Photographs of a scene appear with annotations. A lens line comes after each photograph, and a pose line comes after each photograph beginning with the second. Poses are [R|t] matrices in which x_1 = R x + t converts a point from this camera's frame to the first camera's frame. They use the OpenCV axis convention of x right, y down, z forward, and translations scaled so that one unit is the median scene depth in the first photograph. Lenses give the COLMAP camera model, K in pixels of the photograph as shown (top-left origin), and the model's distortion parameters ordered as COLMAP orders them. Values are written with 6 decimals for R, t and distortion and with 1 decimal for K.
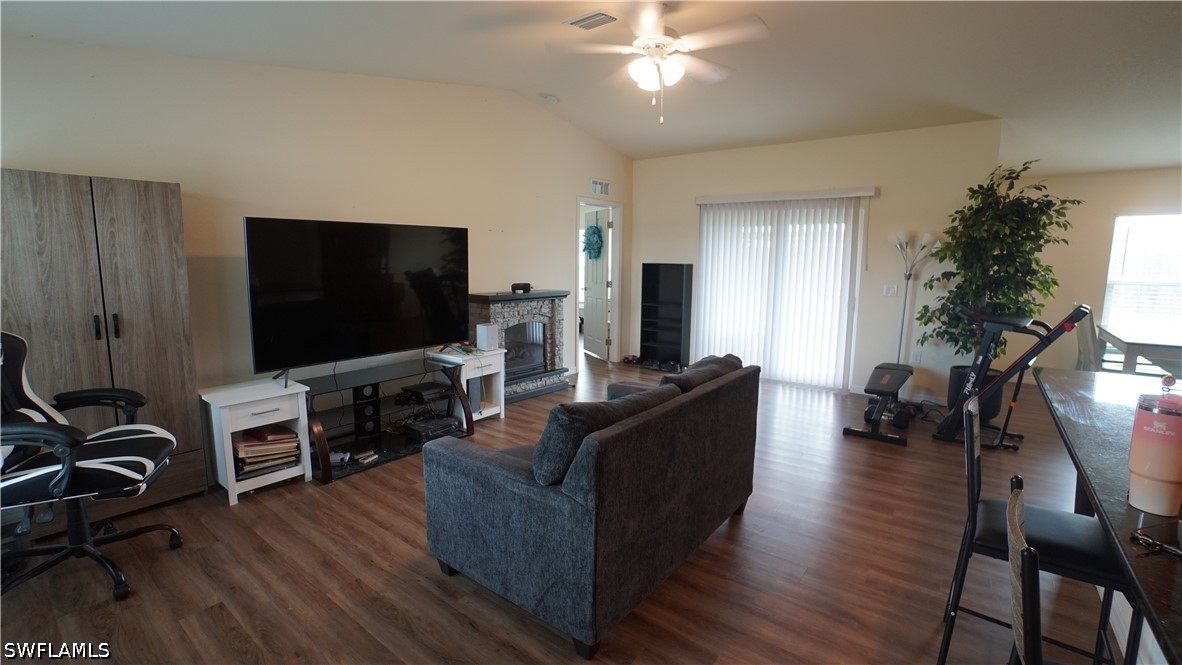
lens RADIAL K [[519.1, 0, 586.1], [0, 519.1, 325.0], [0, 0, 1]] dist [-0.060440, 0.020448]
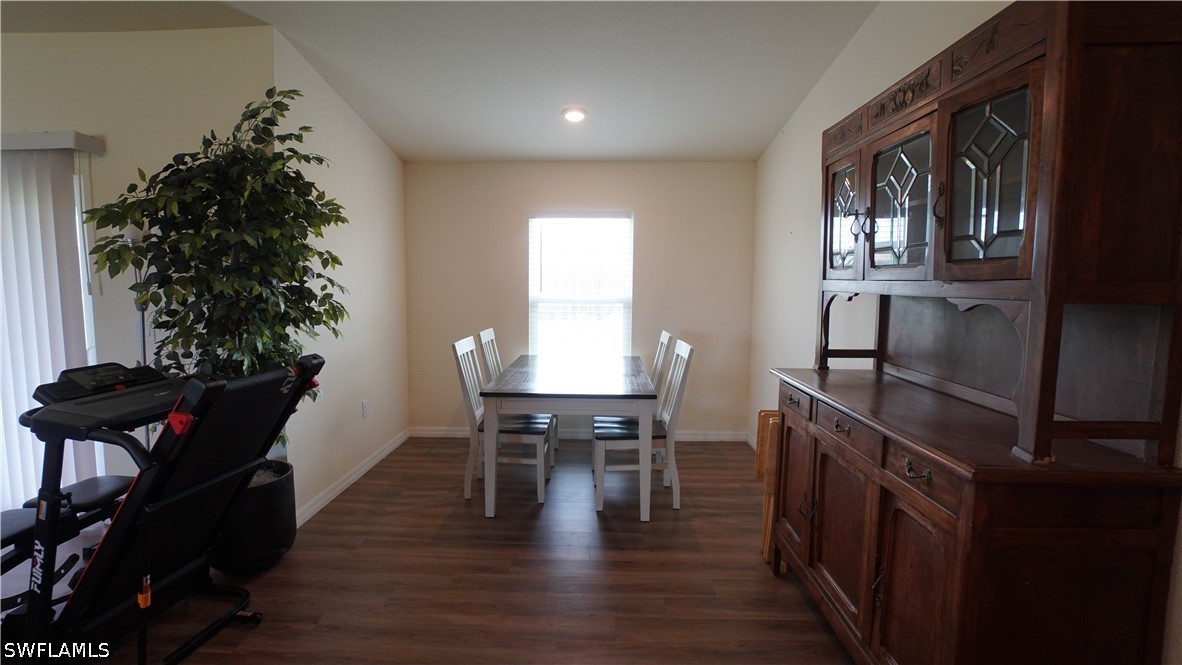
lens RADIAL K [[519.1, 0, 586.1], [0, 519.1, 325.0], [0, 0, 1]] dist [-0.060440, 0.020448]
pose [[0.810868, -0.055830, 0.582560, 0.664787], [0.076138, 0.997043, -0.010426, -0.032530], [-0.580255, 0.052809, 0.812721, 0.299533]]
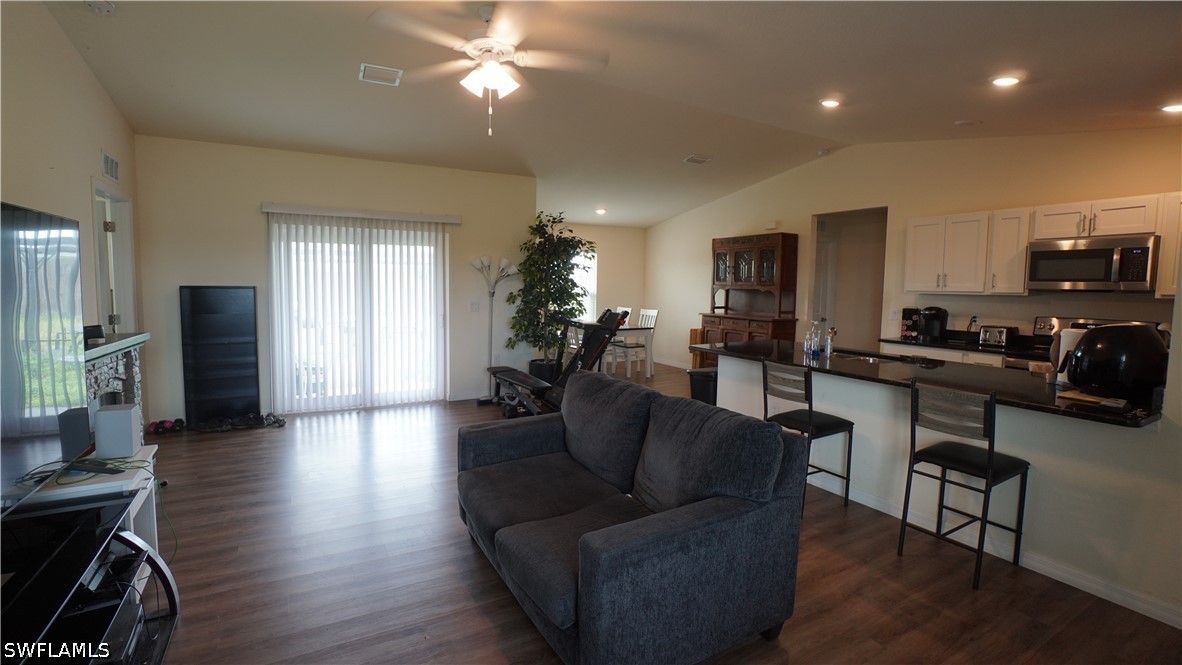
lens RADIAL K [[519.1, 0, 586.1], [0, 519.1, 325.0], [0, 0, 1]] dist [-0.060440, 0.020448]
pose [[0.391163, -0.078556, 0.916963, -0.388939], [0.108311, 0.993356, 0.038896, -0.043380], [-0.913926, 0.084103, 0.397073, 0.299077]]
